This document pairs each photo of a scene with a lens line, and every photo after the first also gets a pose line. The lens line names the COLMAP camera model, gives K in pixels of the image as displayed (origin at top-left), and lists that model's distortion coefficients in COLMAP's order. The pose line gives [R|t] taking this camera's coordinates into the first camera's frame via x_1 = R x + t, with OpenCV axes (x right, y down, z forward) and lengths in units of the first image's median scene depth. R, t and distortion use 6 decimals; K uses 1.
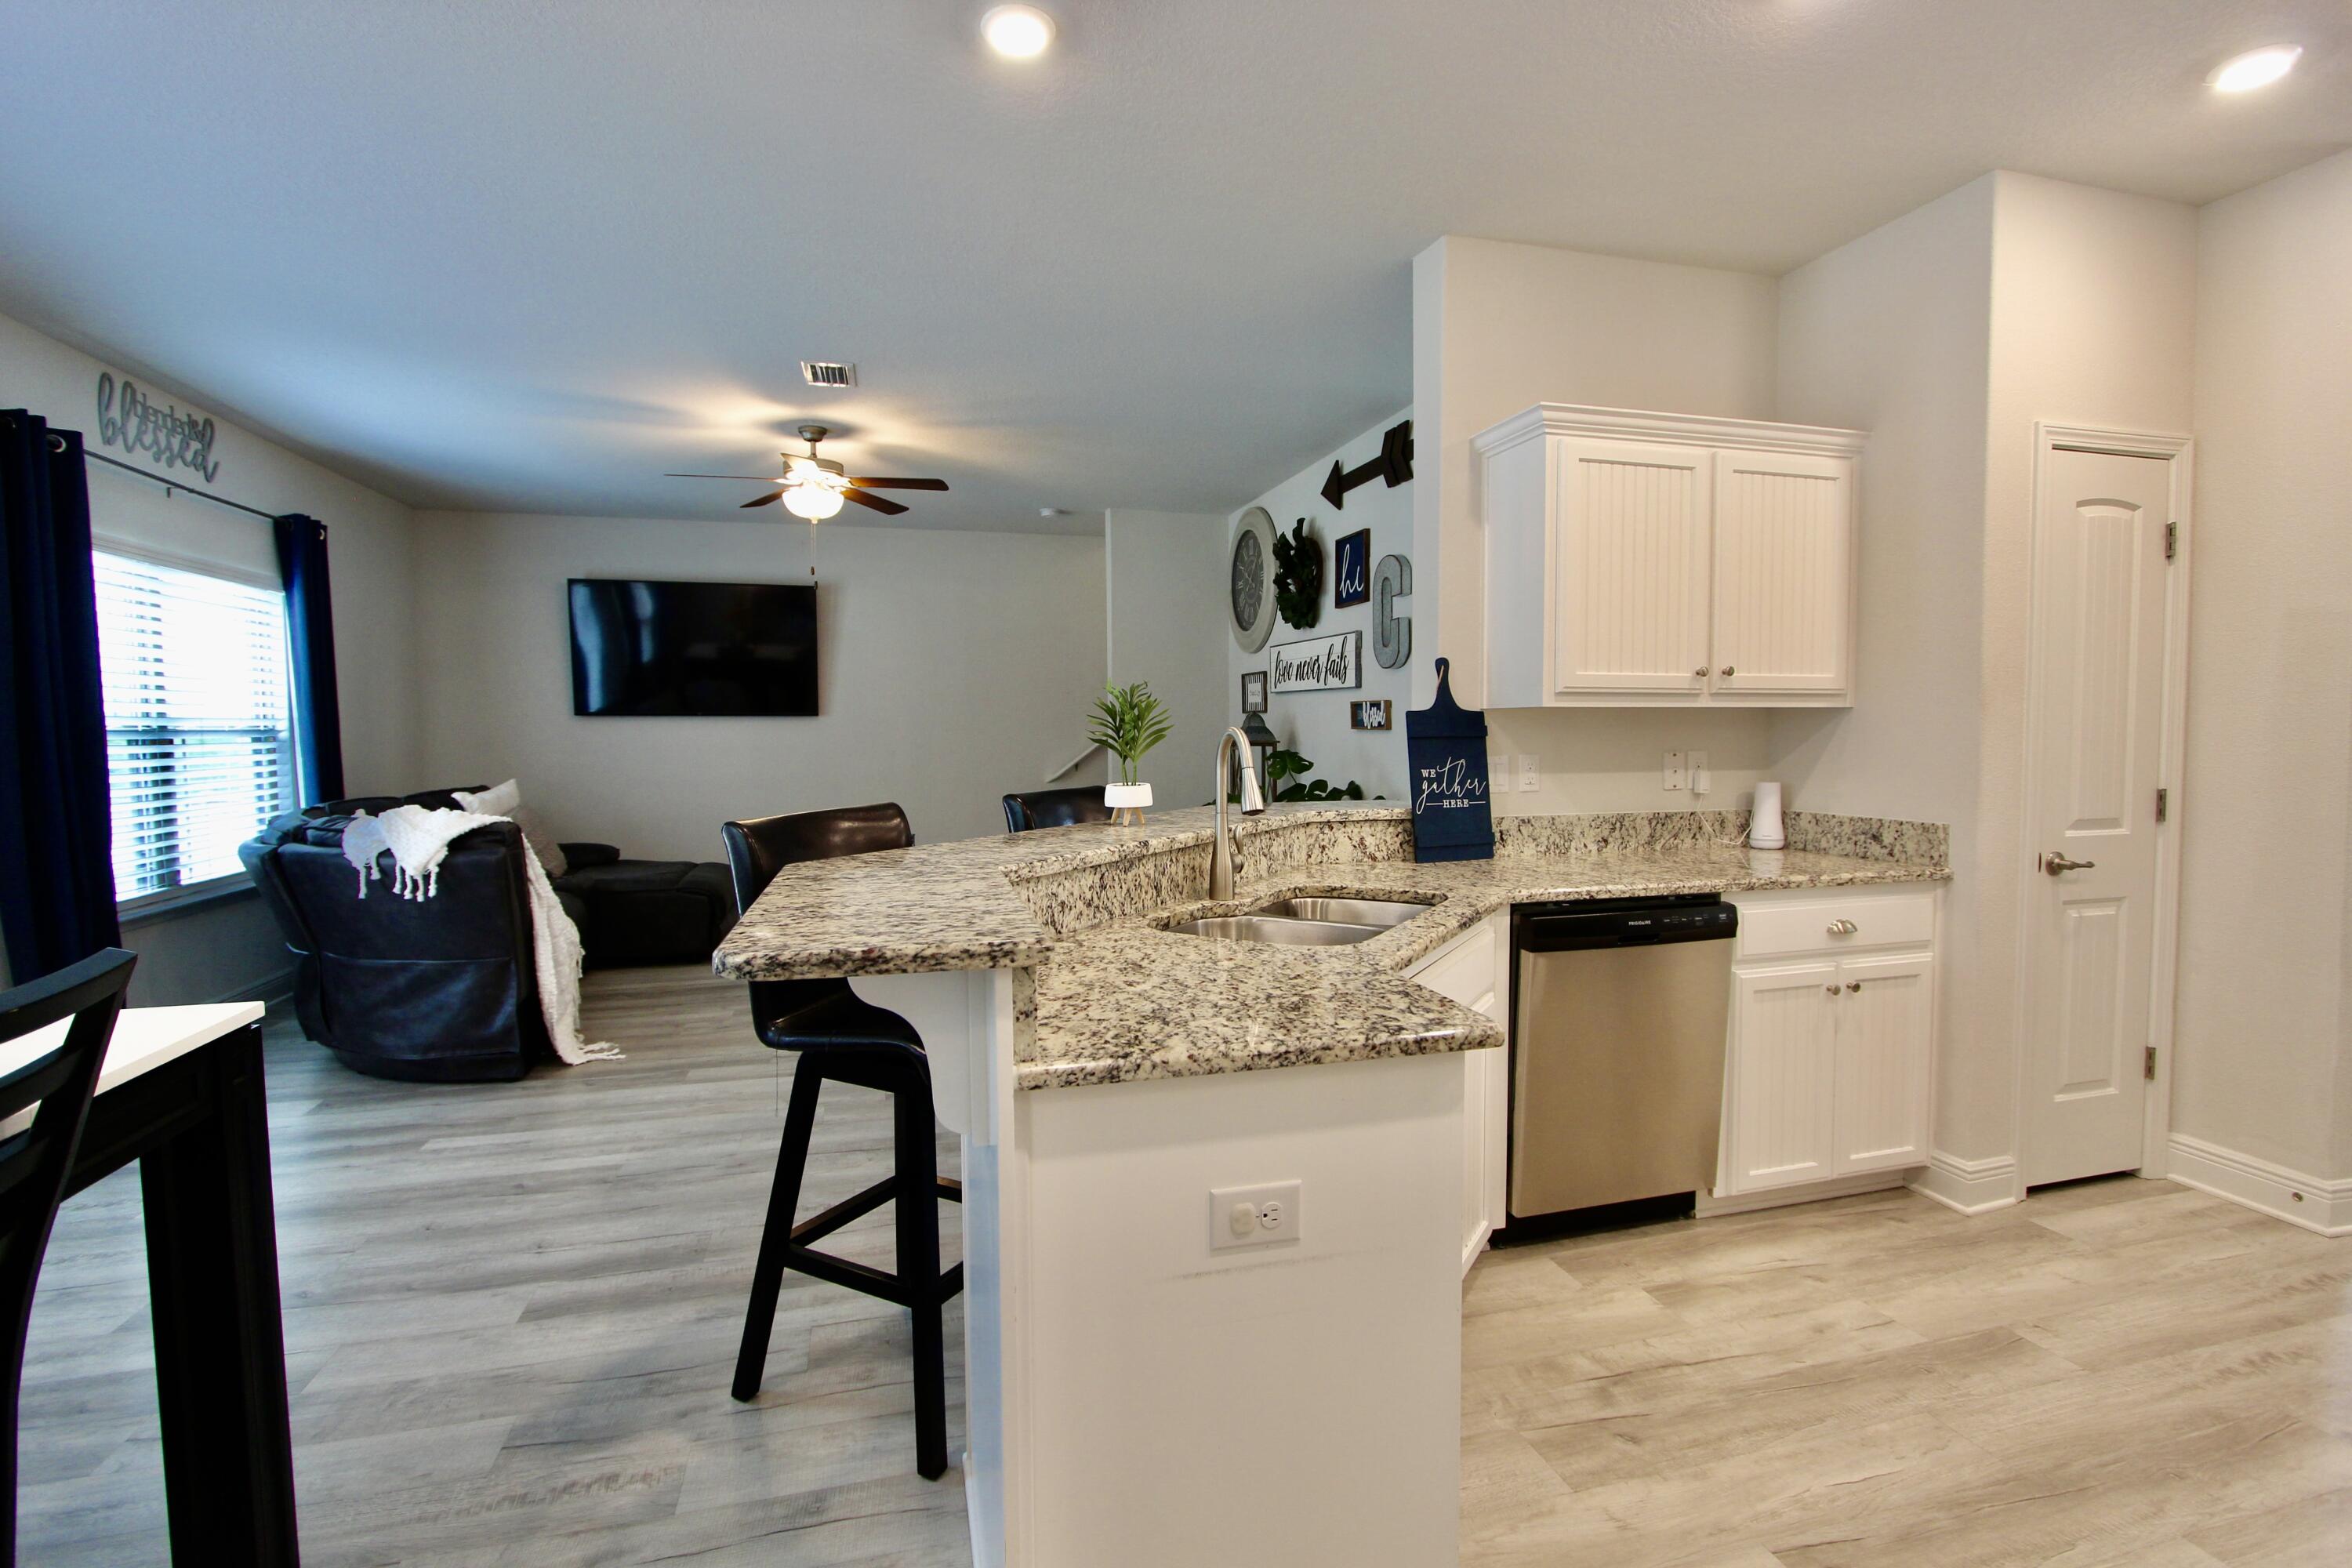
lens RADIAL K [[1087.7, 0, 1171.9], [0, 1087.7, 778.0], [0, 0, 1]] dist [-0.016345, 0.001921]
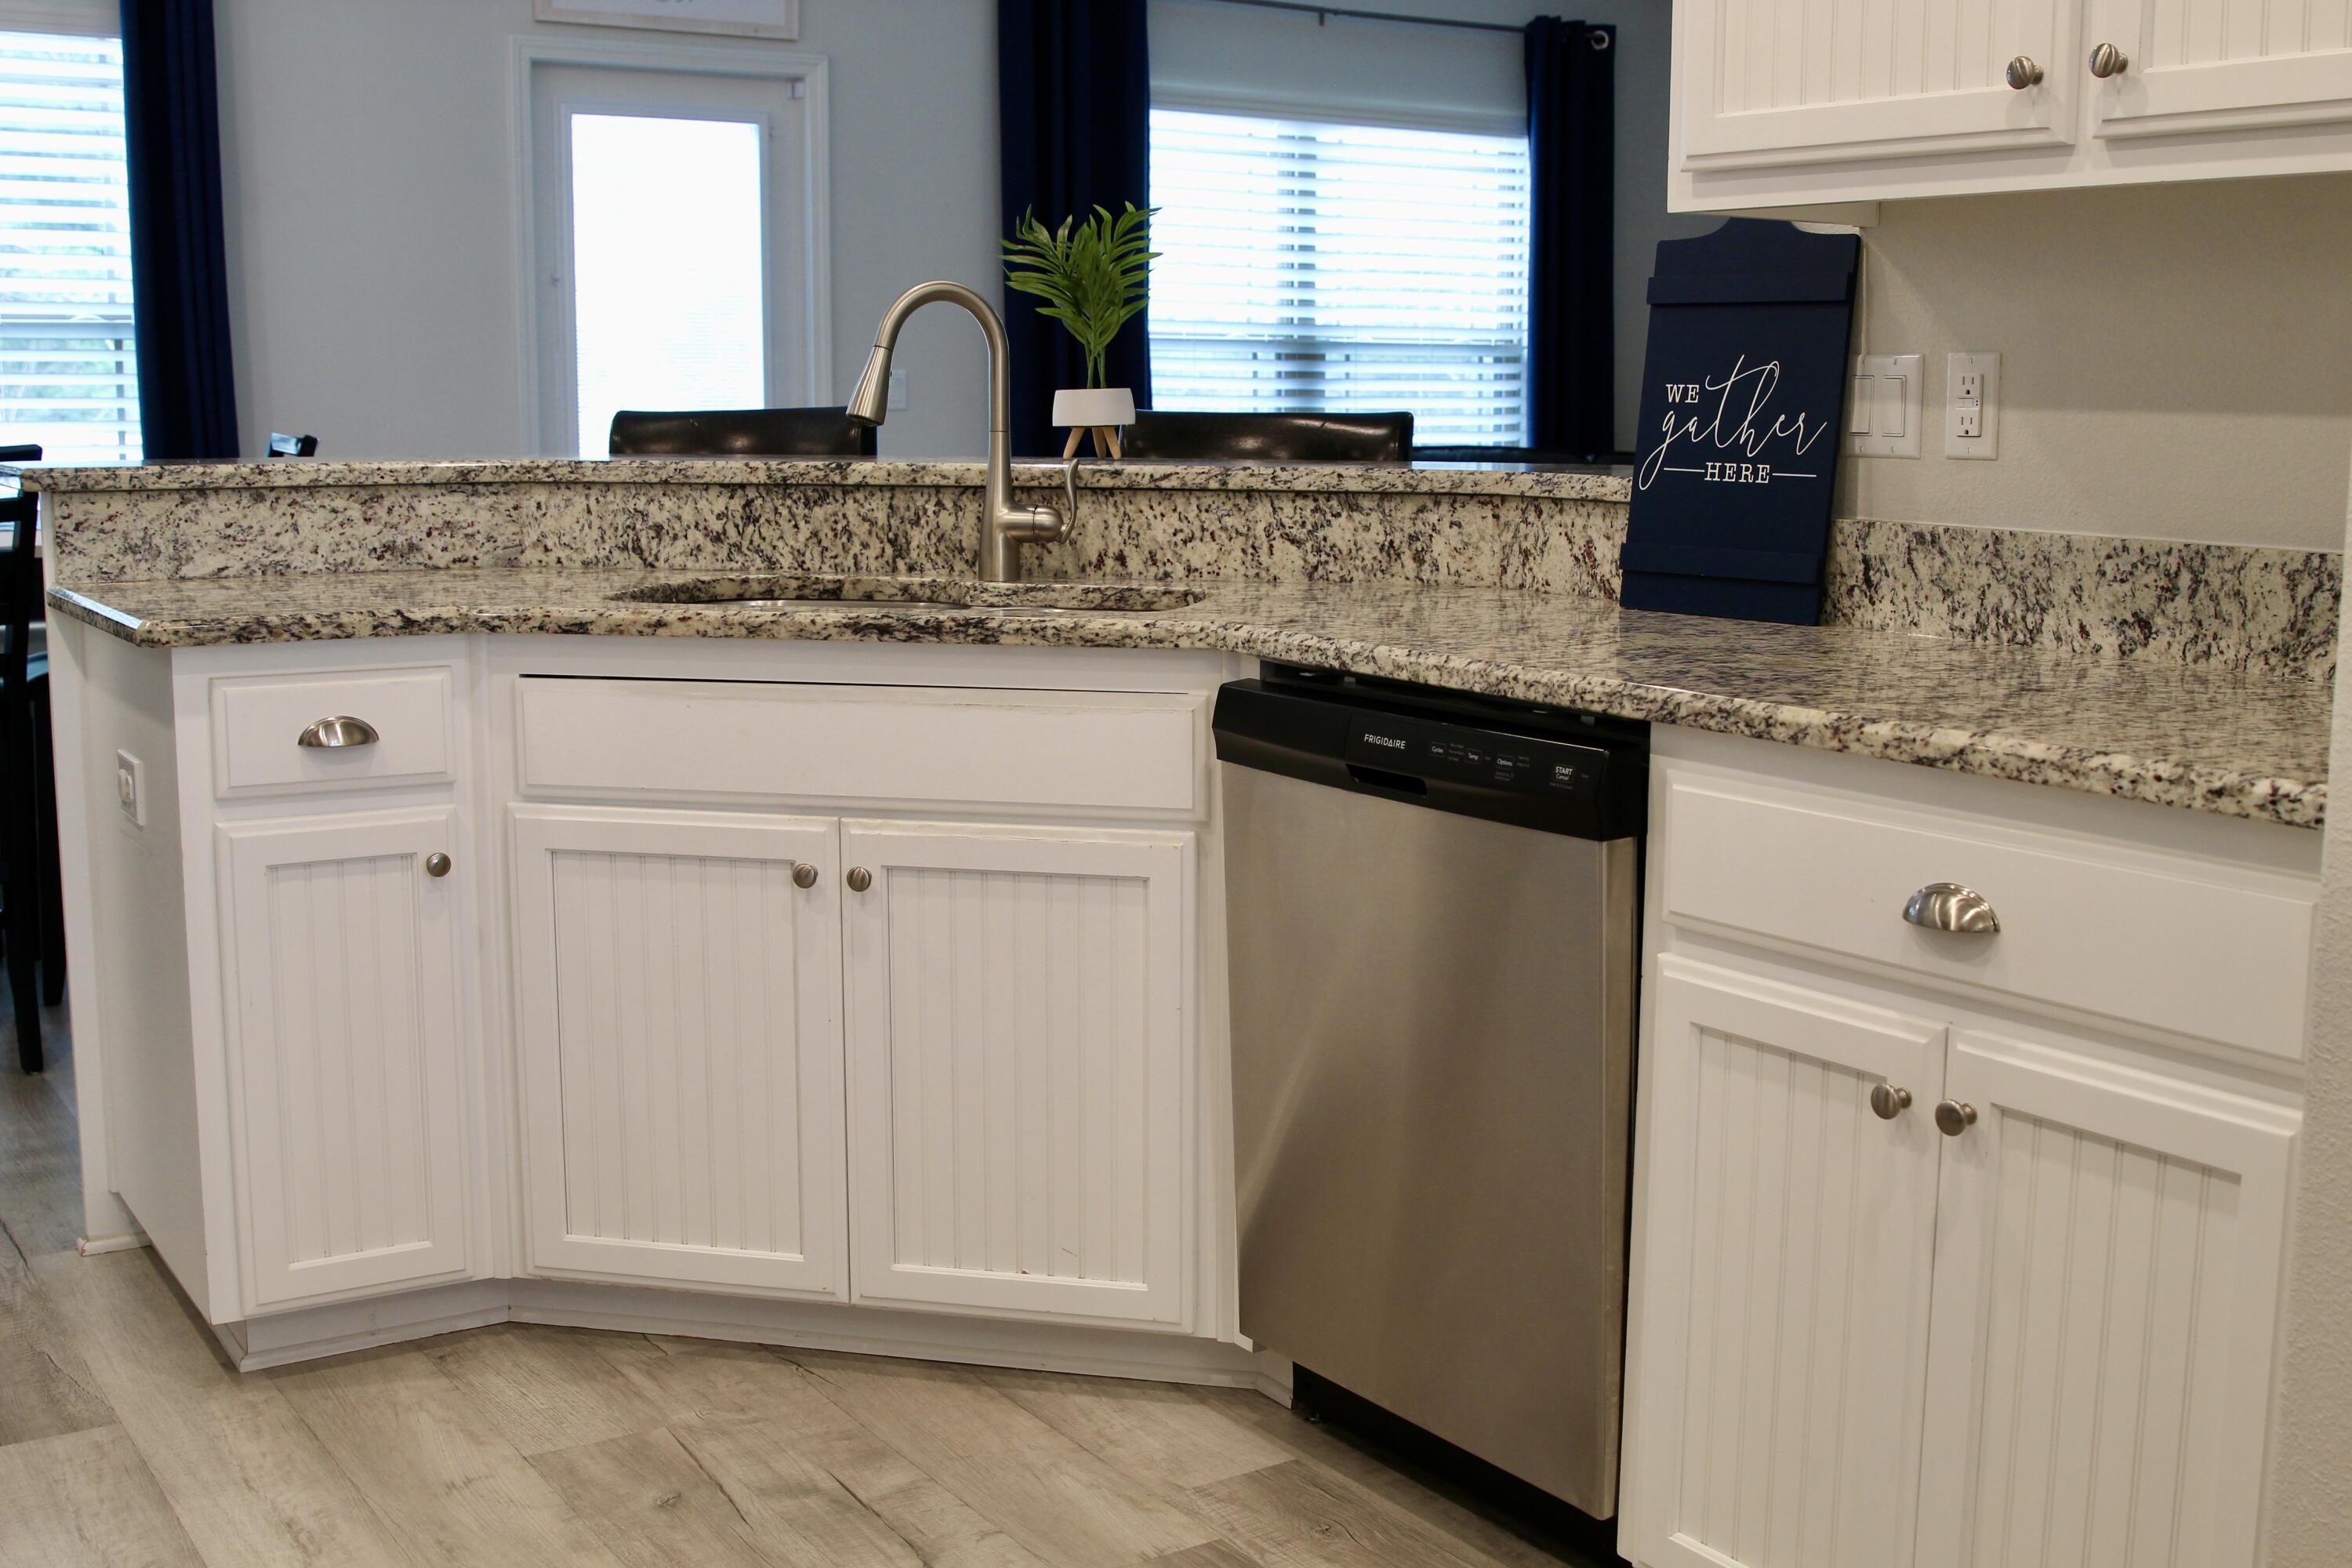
lens RADIAL K [[2562.9, 0, 1192.1], [0, 2562.9, 776.0], [0, 0, 1]] dist [-0.091535, 0.000000]
pose [[0.311352, 0.150133, -0.938360, 0.824375], [-0.054013, 0.988641, 0.140256, 0.009945], [0.948758, 0.007015, 0.315924, 0.397034]]
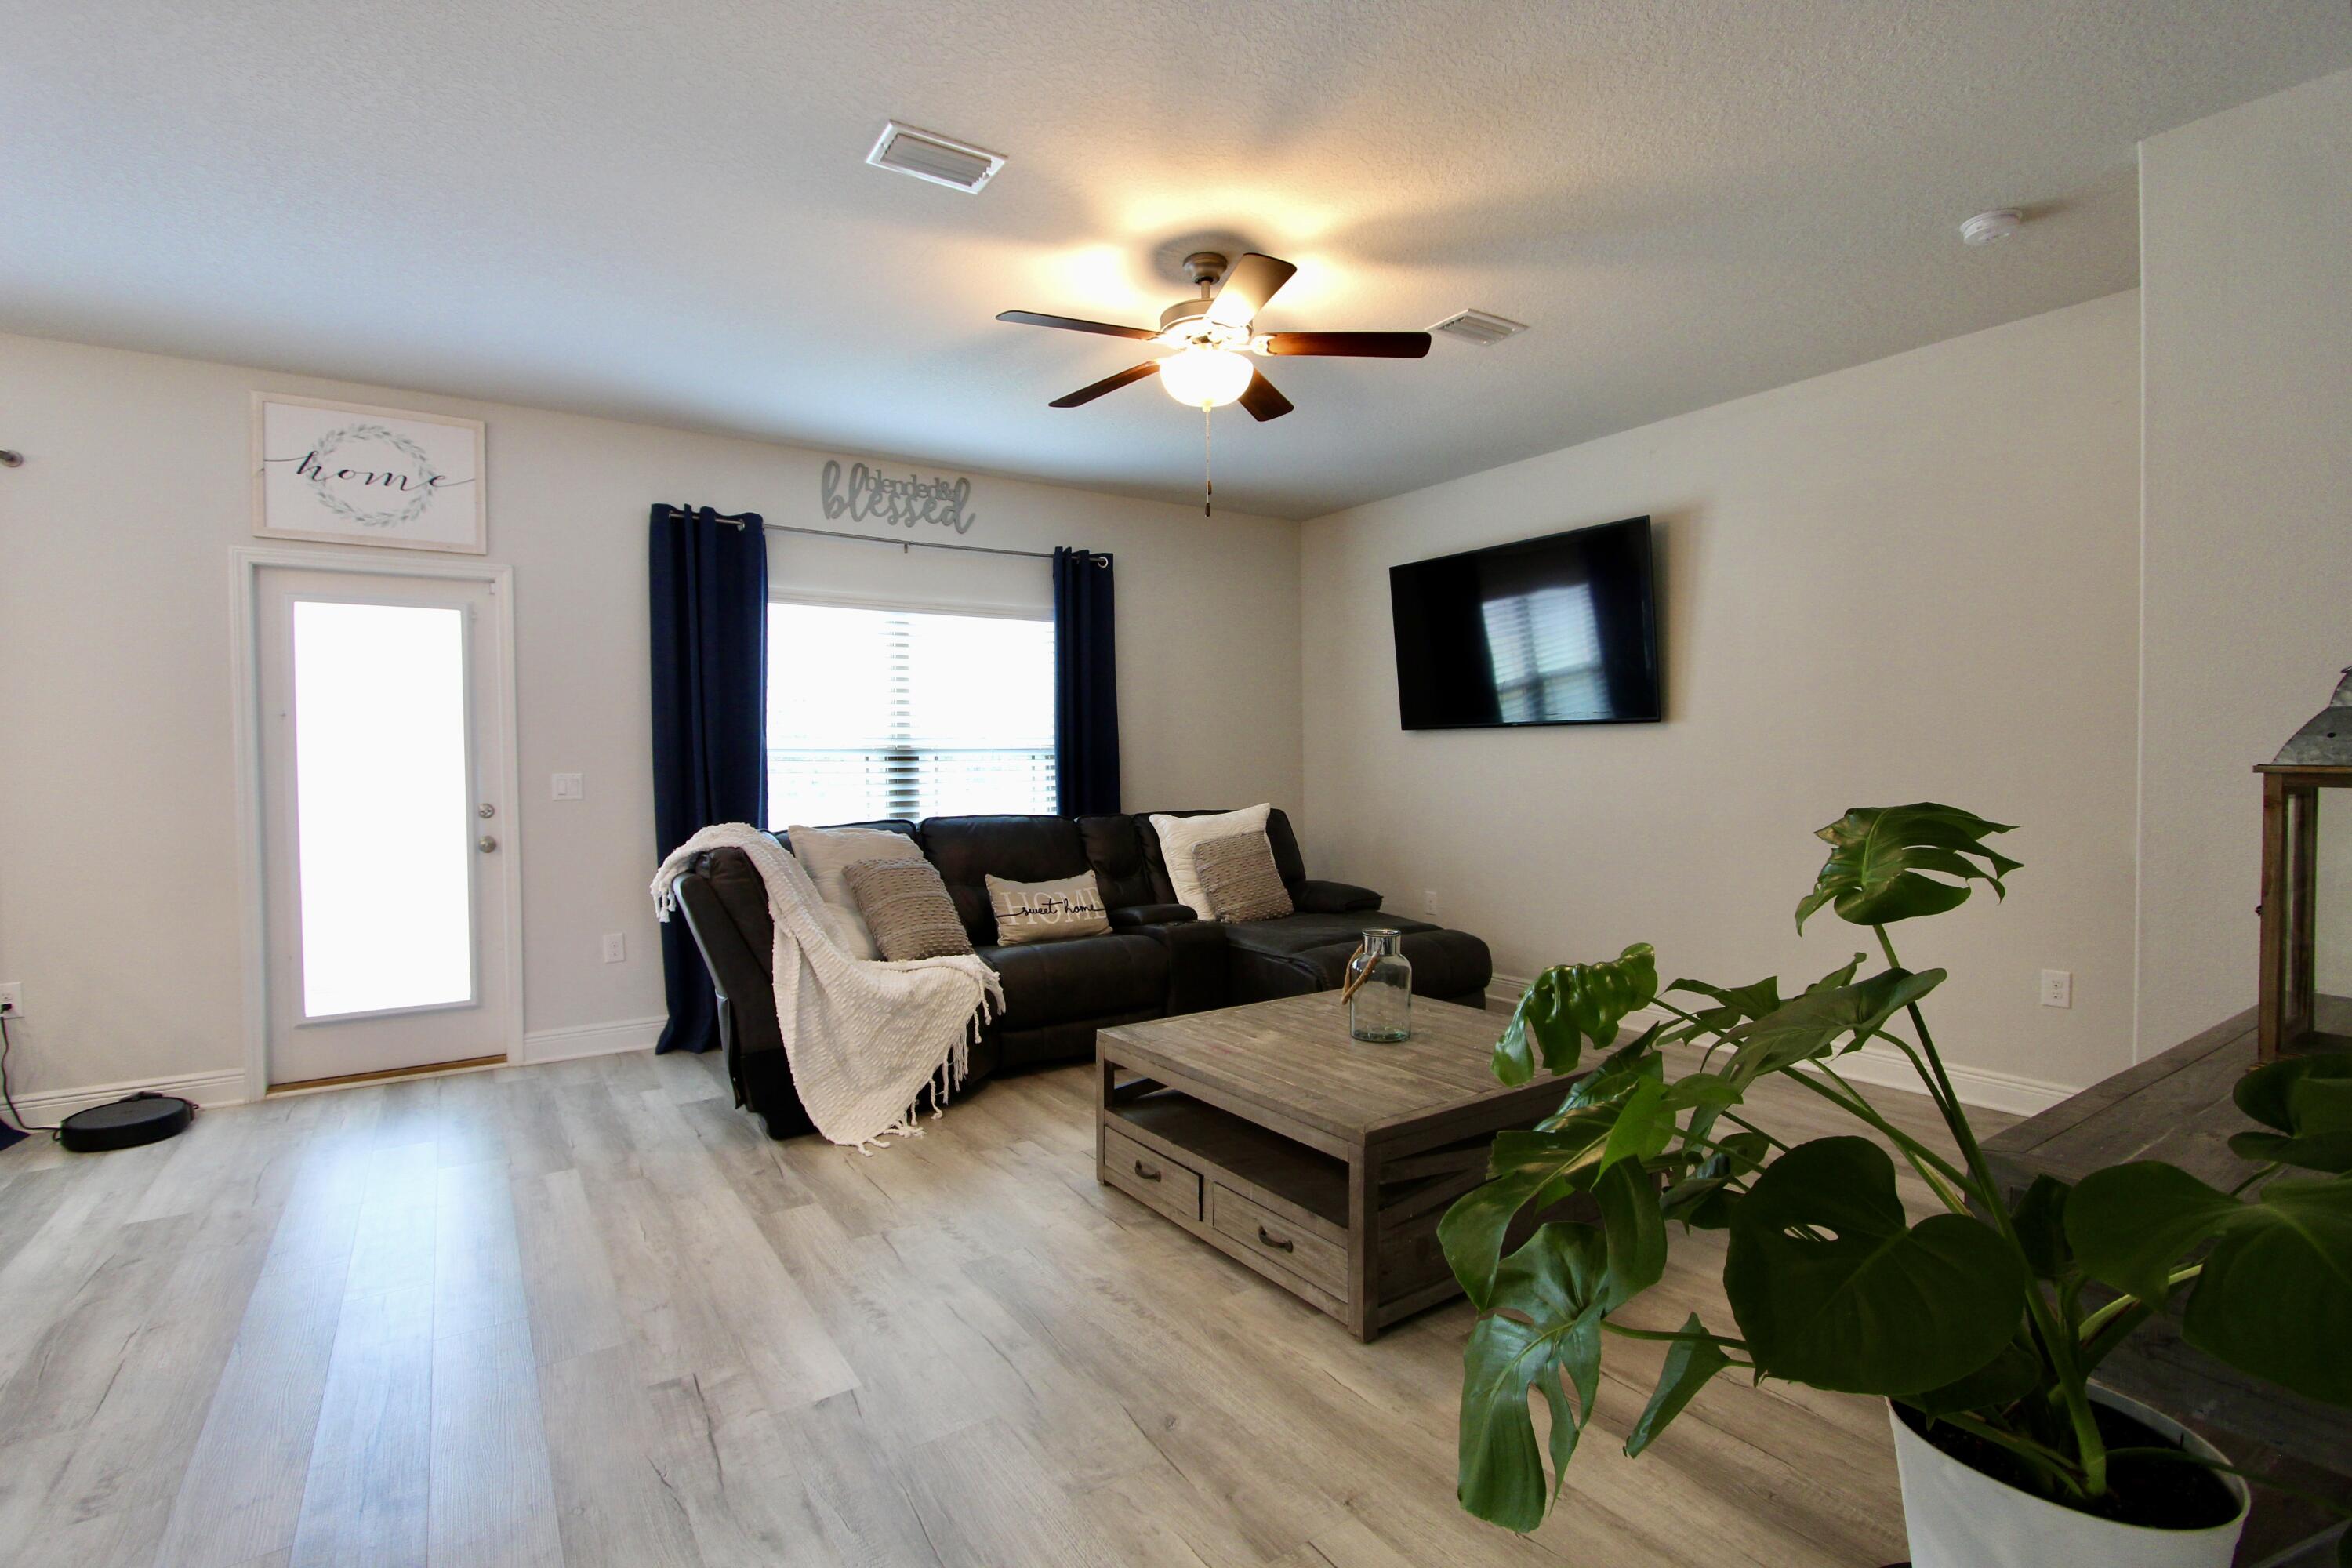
lens RADIAL K [[1087.7, 0, 1167.8], [0, 1087.7, 779.5], [0, 0, 1]] dist [-0.016345, 0.001921]
pose [[0.313993, 0.018098, -0.949253, 0.324308], [-0.038401, 0.999242, 0.006349, -0.032372], [0.948648, 0.034459, 0.314450, 0.984837]]
